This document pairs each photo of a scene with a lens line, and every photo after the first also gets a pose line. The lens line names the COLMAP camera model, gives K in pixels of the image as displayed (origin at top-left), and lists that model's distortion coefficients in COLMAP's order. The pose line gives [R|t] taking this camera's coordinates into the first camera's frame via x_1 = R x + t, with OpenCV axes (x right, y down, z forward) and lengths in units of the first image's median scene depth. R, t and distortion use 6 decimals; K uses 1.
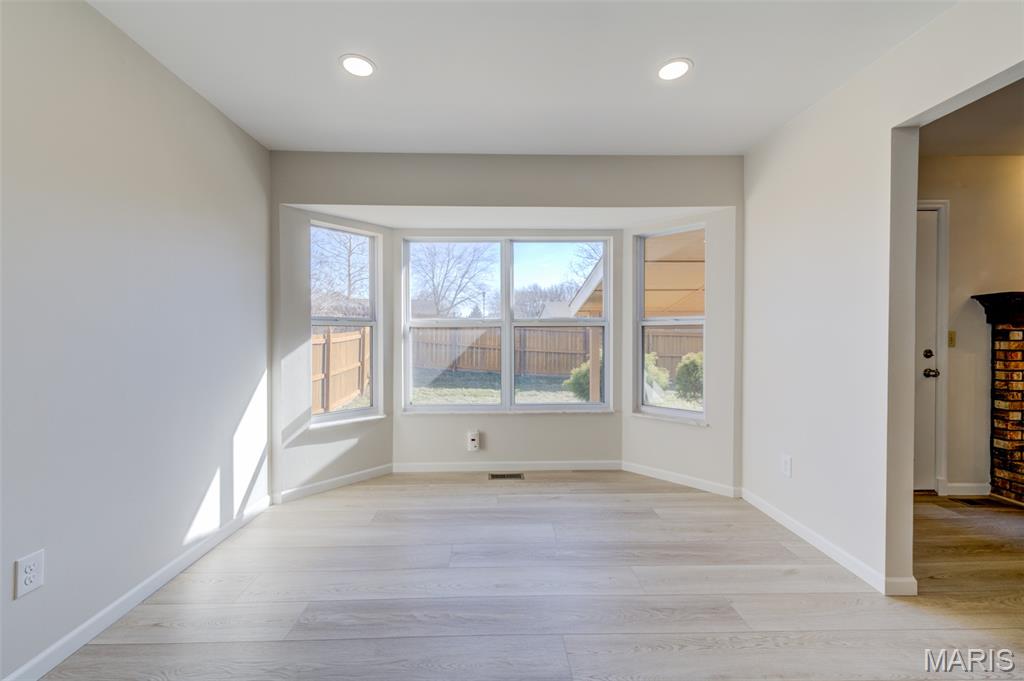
lens RADIAL K [[398.1, 0, 491.1], [0, 398.1, 338.5], [0, 0, 1]] dist [0.008251, -0.003370]
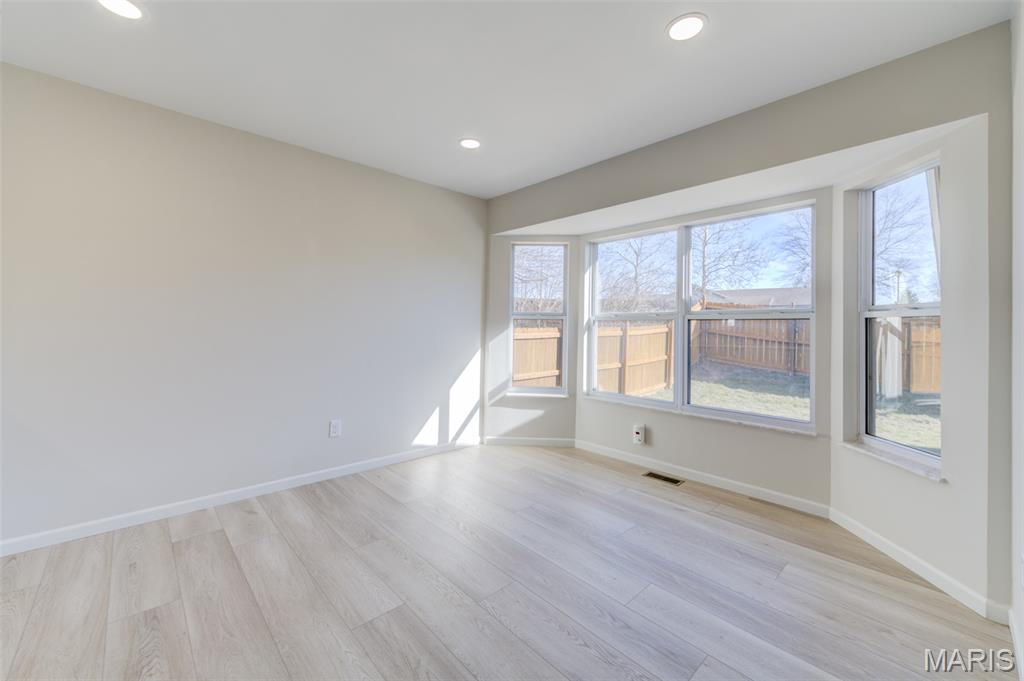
lens RADIAL K [[398.1, 0, 507.1], [0, 398.1, 320.3], [0, 0, 1]] dist [0.008251, -0.003370]
pose [[0.668006, -0.001199, -0.744155, 0.506713], [-0.021066, 0.999567, -0.020521, -0.000961], [0.743858, 0.029385, 0.667692, 0.083834]]
